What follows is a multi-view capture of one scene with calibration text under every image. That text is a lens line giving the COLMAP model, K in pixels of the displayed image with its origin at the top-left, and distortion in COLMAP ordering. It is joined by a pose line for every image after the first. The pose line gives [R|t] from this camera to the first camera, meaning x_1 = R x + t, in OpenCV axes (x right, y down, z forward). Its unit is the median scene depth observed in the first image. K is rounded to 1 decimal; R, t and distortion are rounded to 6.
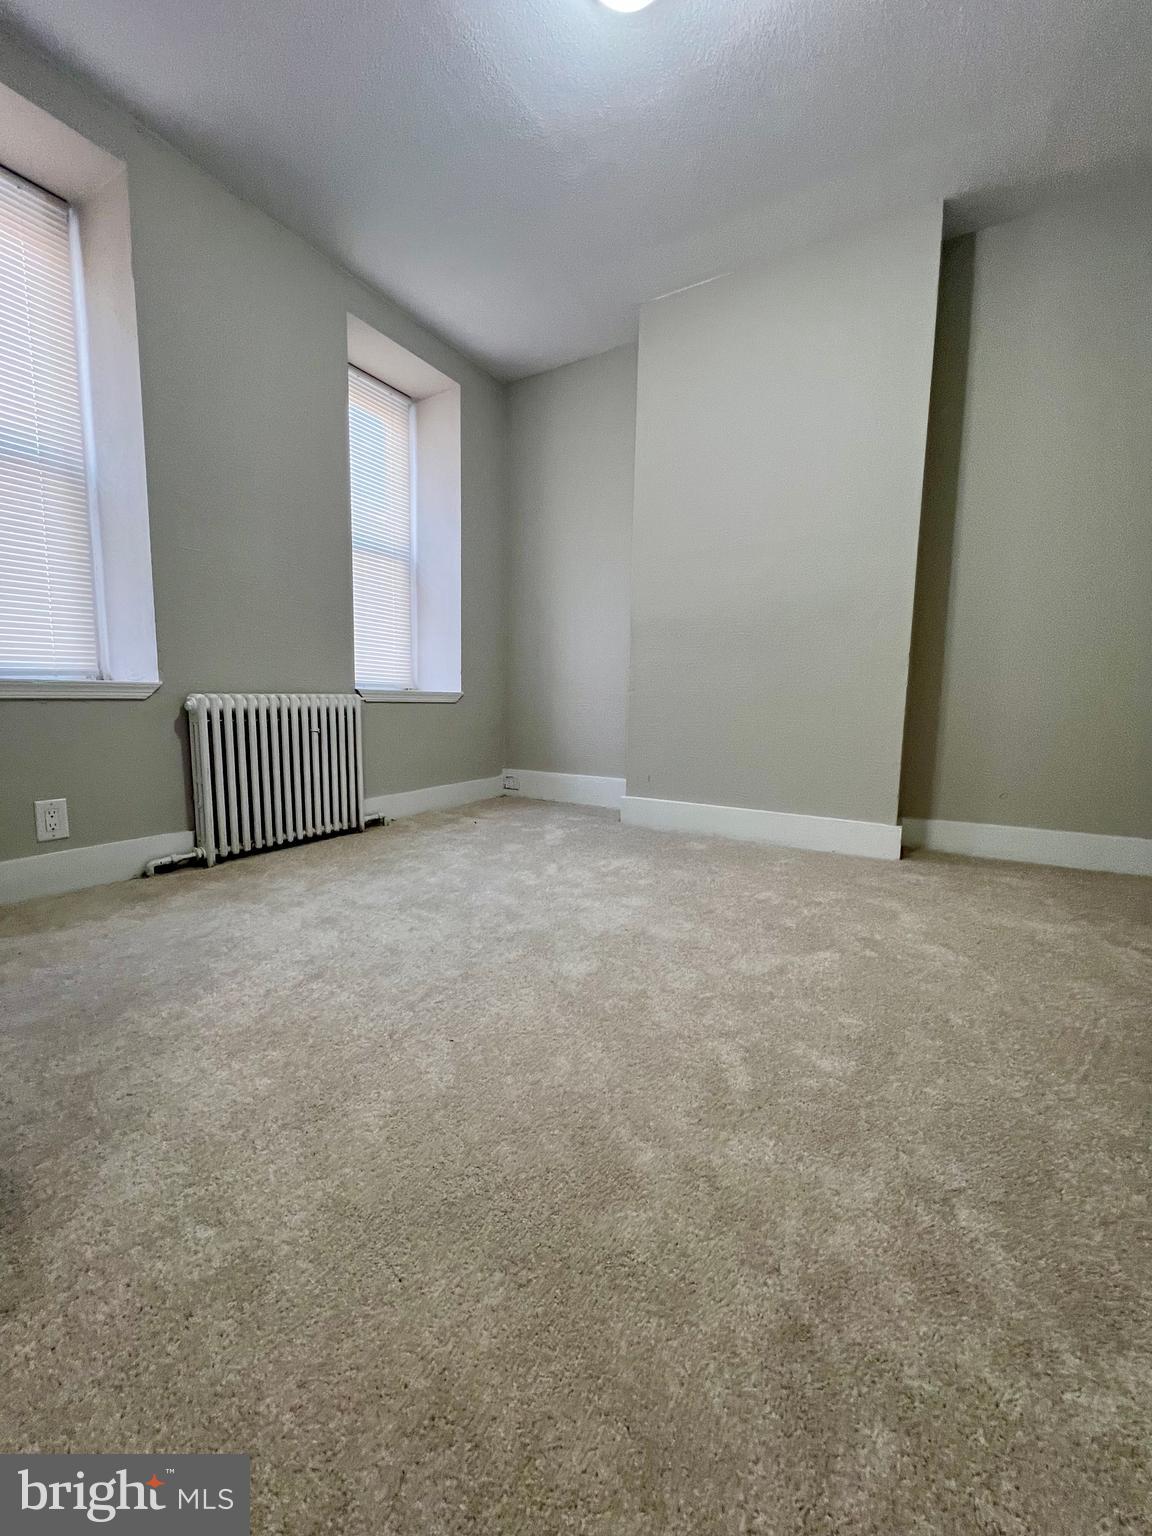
lens RADIAL K [[614.9, 0, 571.6], [0, 614.9, 762.8], [0, 0, 1]] dist [-0.003341, 0.000790]
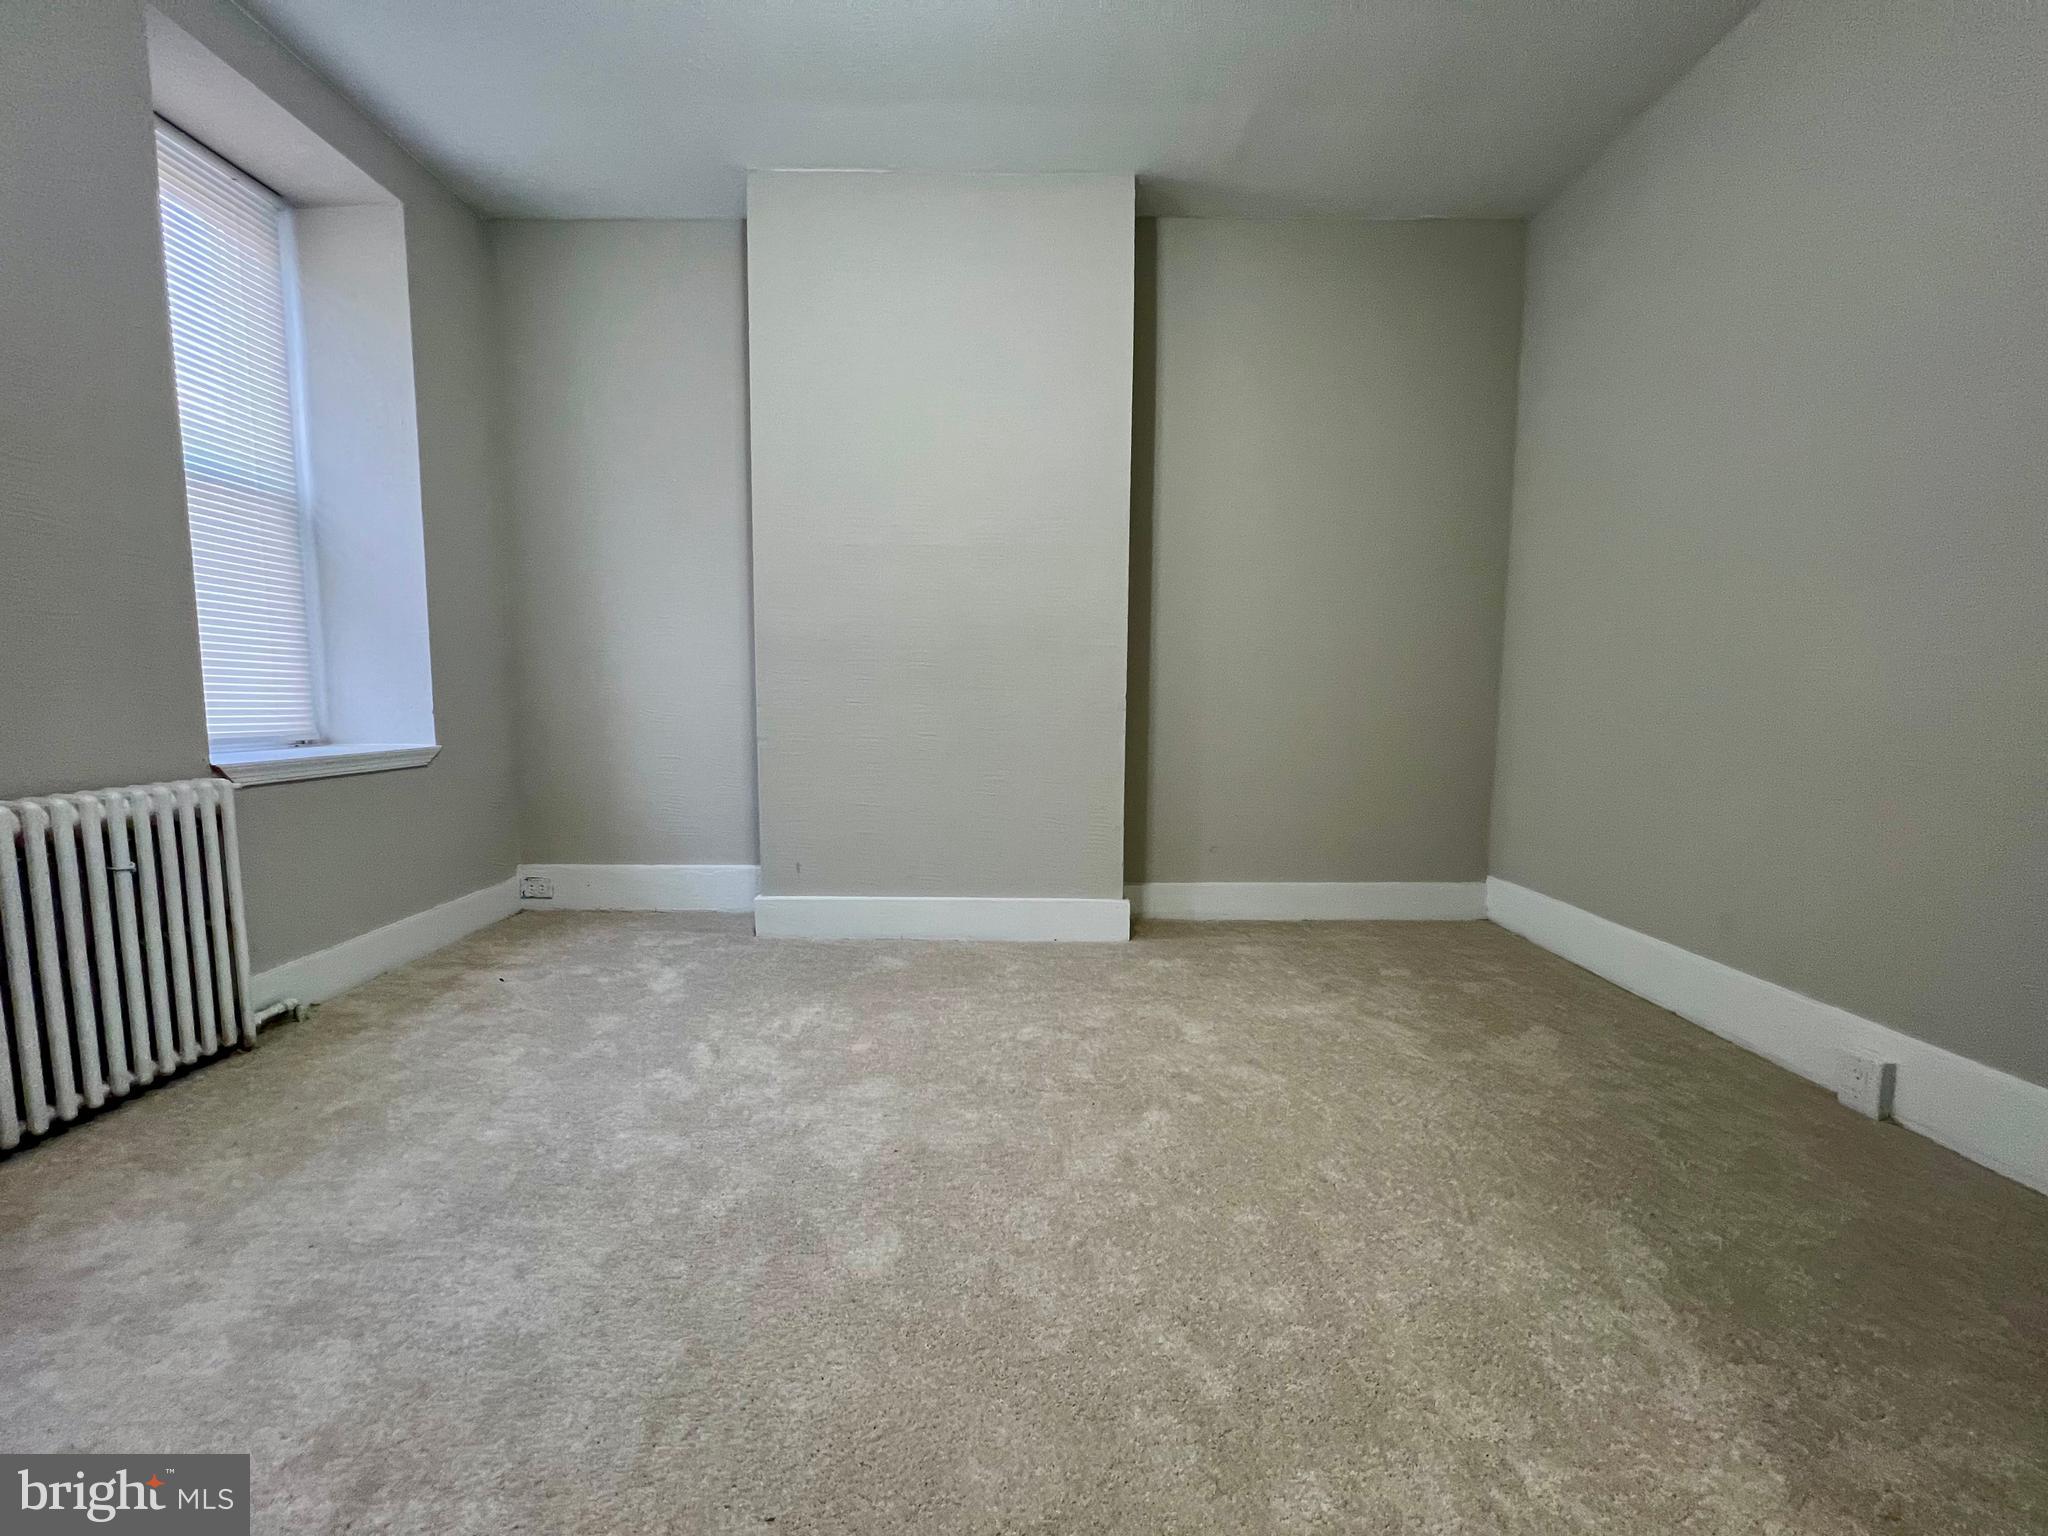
lens RADIAL K [[819.8, 0, 1027.4], [0, 819.8, 768.3], [0, 0, 1]] dist [-0.003341, 0.000790]
pose [[0.854399, -0.058276, 0.516339, -0.152952], [0.063585, 0.997949, 0.007417, -0.095318], [-0.515712, 0.026494, 0.856352, 0.107579]]
